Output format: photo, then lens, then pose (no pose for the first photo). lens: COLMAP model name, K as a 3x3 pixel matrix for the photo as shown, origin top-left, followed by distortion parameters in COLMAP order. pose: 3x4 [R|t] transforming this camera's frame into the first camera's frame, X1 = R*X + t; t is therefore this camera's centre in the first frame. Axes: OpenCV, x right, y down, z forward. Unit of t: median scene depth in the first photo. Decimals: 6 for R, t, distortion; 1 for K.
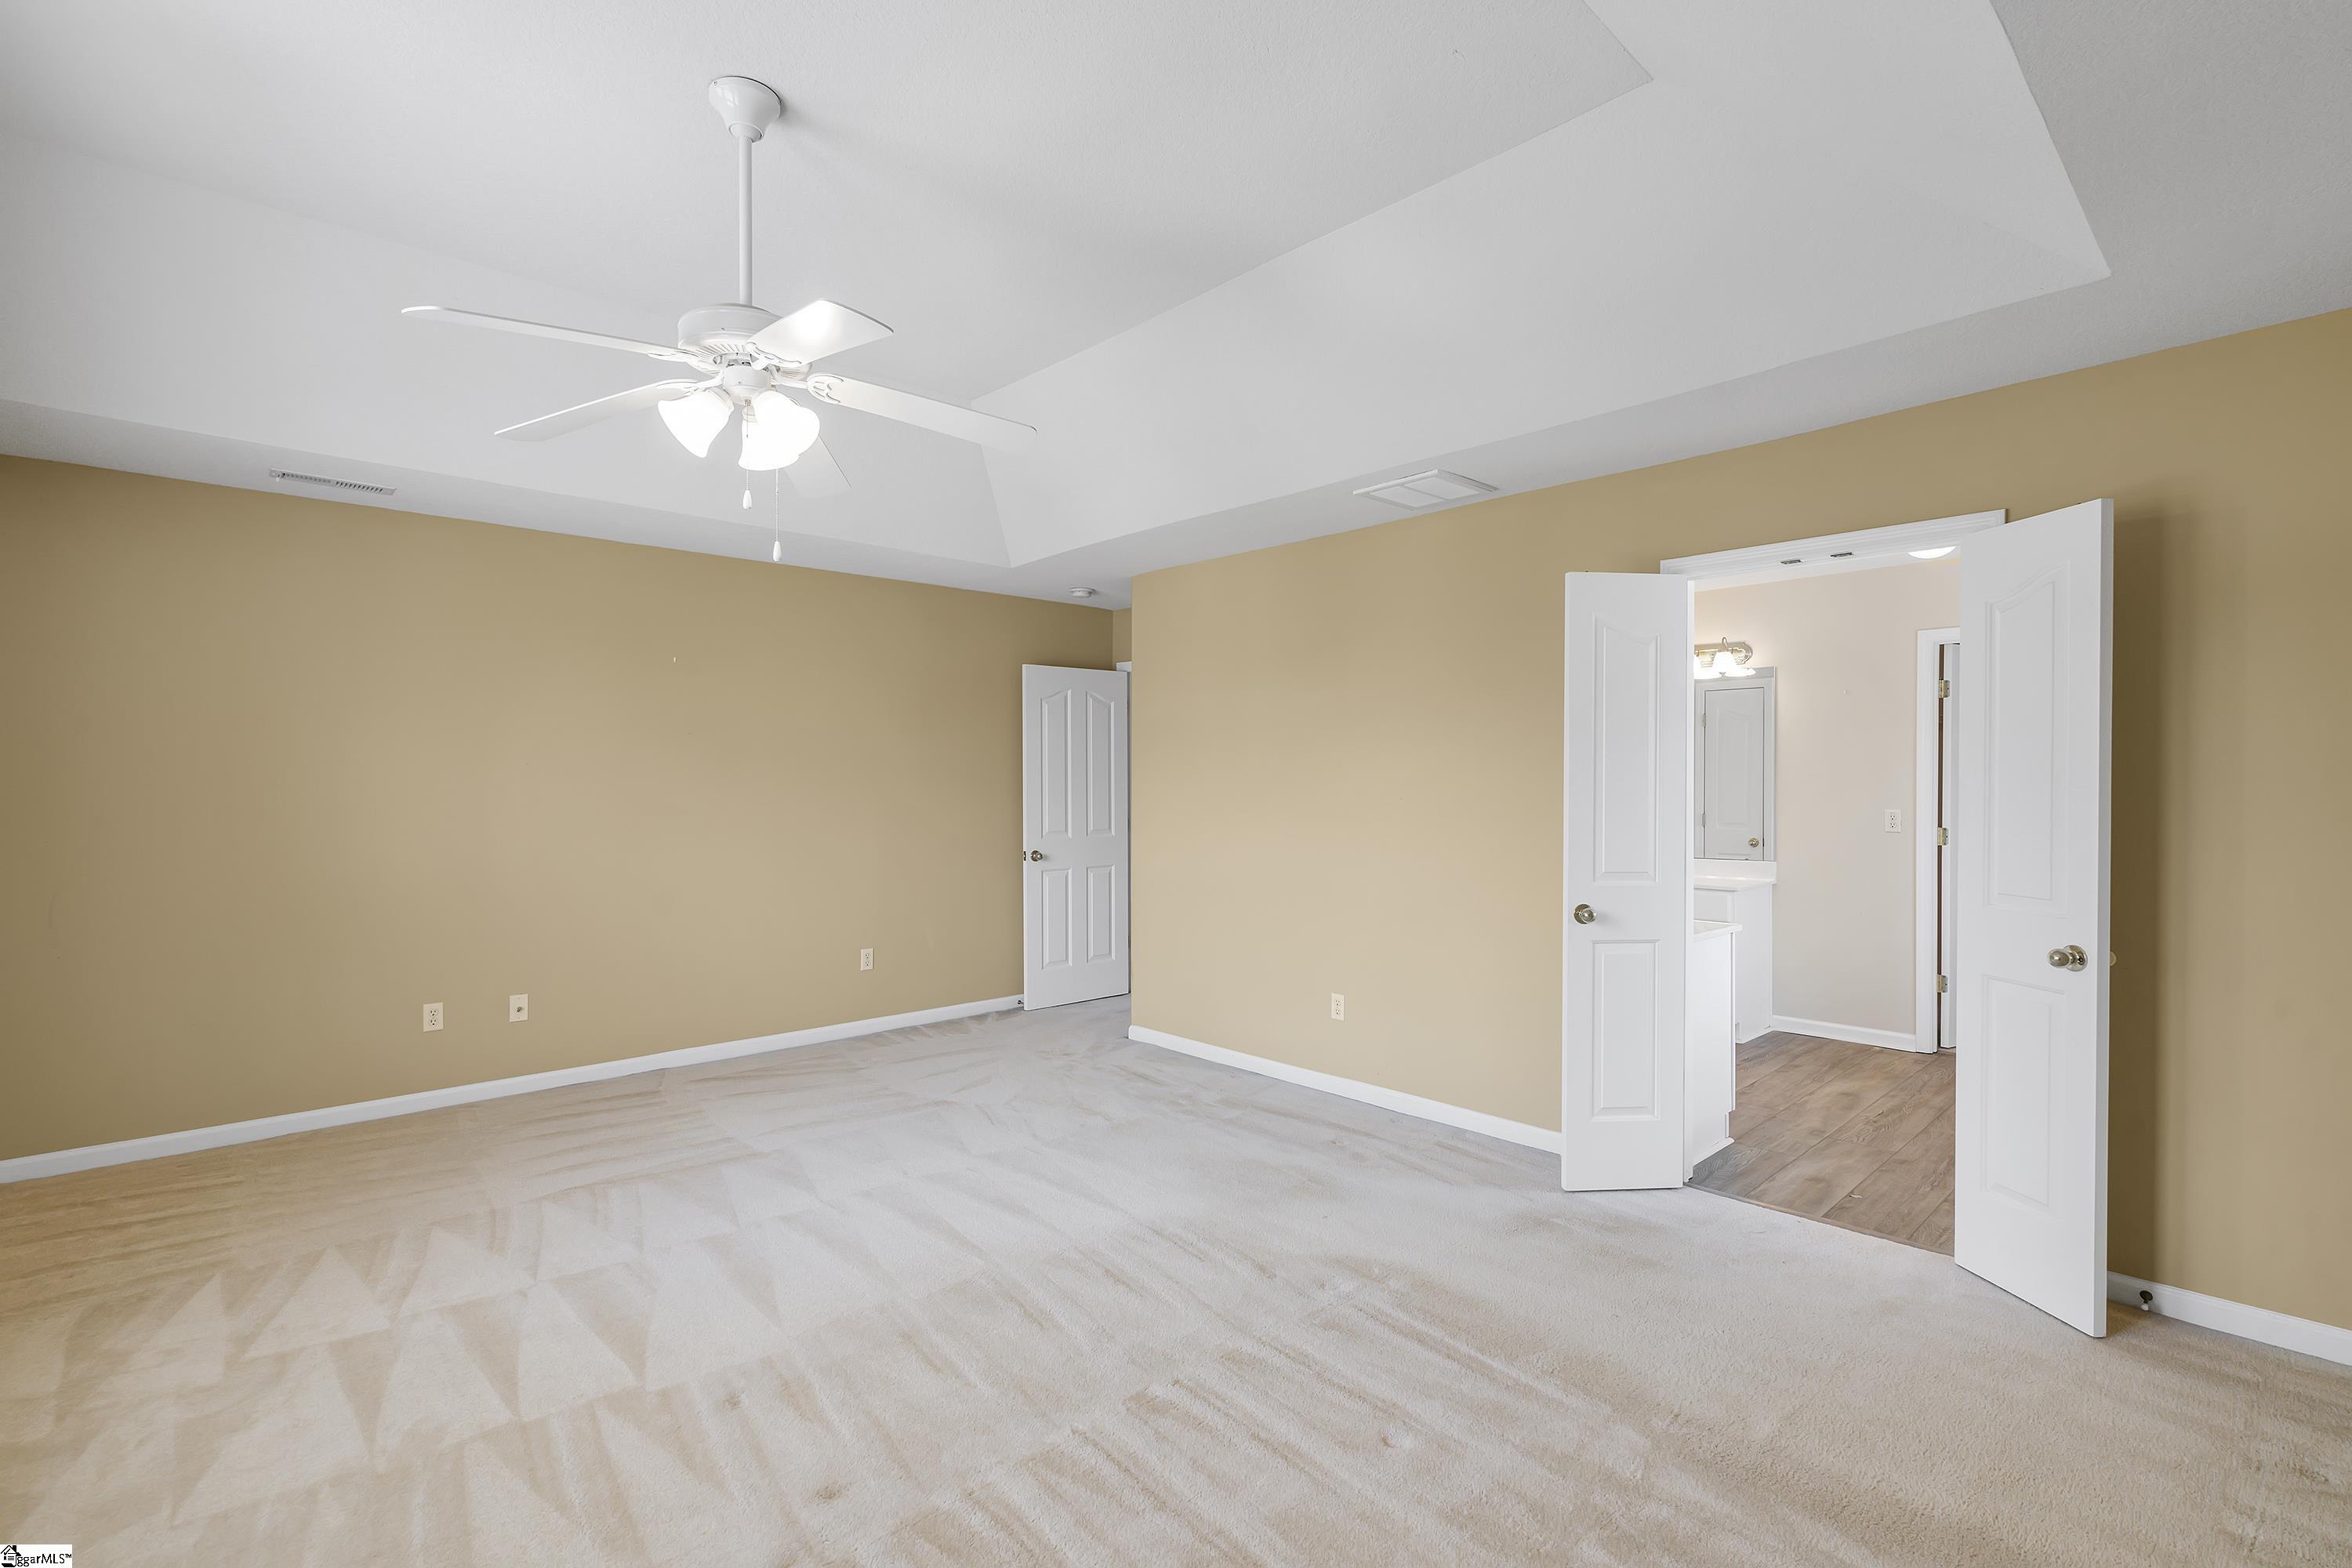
lens RADIAL K [[1055.3, 0, 1185.0], [0, 1055.3, 786.4], [0, 0, 1]] dist [-0.001805, 0.001272]
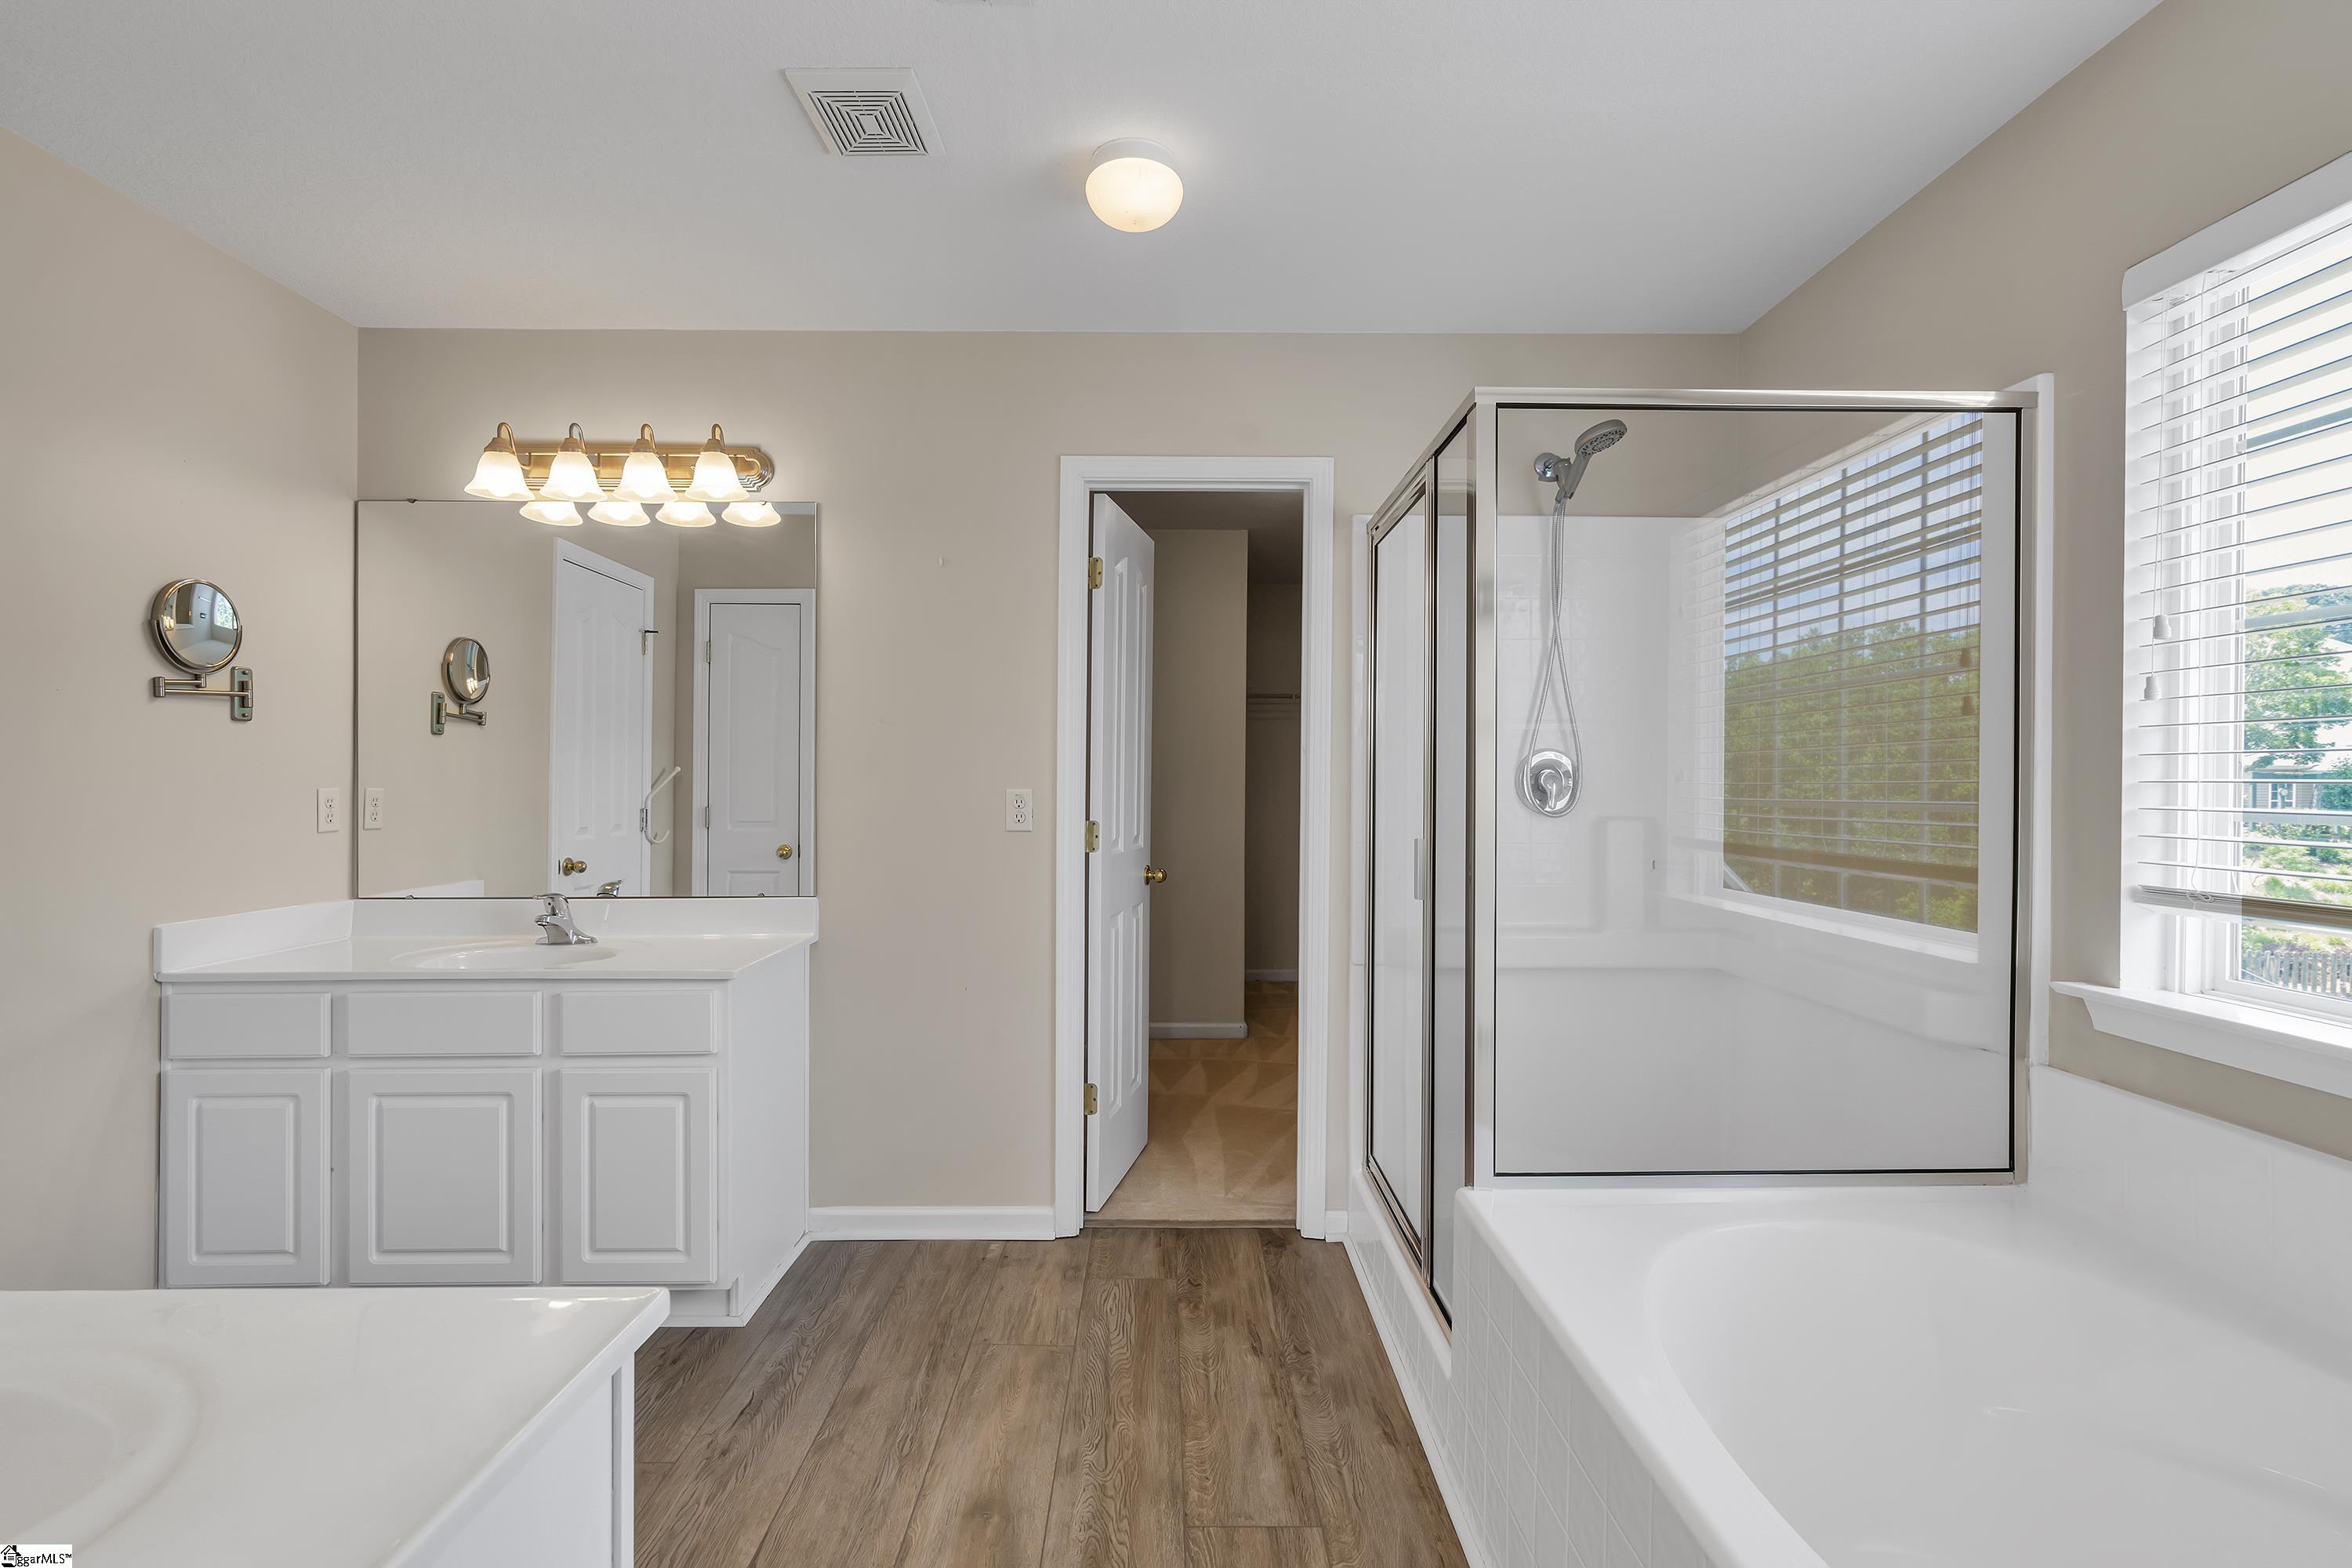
lens RADIAL K [[1055.3, 0, 1181.9], [0, 1055.3, 786.6], [0, 0, 1]] dist [-0.001805, 0.001272]
pose [[0.666817, 0.002046, 0.745219, 0.305521], [-0.003060, 0.999995, -0.000008, 0.019389], [-0.745215, -0.002275, 0.666820, 0.543262]]
